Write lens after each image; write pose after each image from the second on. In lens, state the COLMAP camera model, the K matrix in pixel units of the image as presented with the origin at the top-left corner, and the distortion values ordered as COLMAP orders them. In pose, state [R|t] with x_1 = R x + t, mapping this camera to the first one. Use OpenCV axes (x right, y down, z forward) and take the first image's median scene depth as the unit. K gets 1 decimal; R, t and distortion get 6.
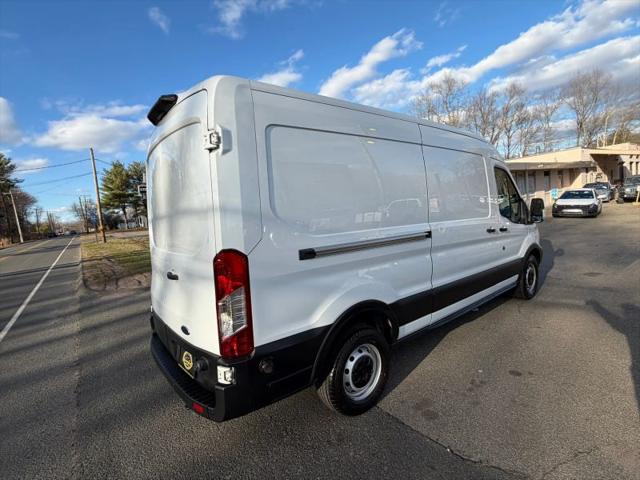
lens RADIAL K [[334.1, 0, 307.2], [0, 334.1, 244.4], [0, 0, 1]] dist [0.003151, 0.000310]
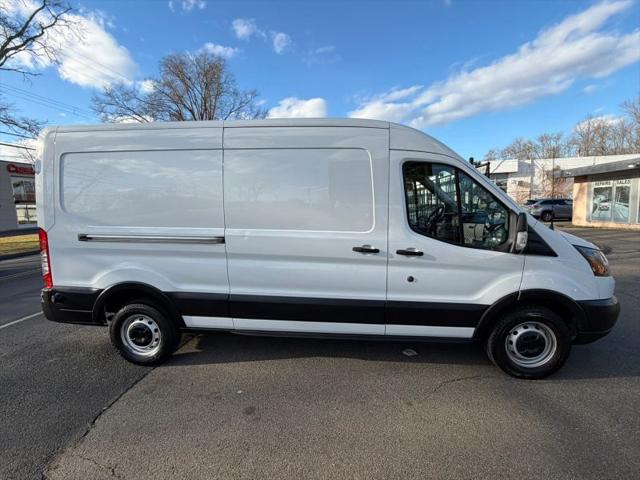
lens RADIAL K [[334.1, 0, 322.2], [0, 334.1, 240.4], [0, 0, 1]] dist [0.003151, 0.000310]
pose [[0.675879, 0.154256, -0.720689, 1.260595], [-0.105993, 0.988031, 0.112075, -0.168009], [0.729351, 0.000639, 0.684139, 0.519022]]
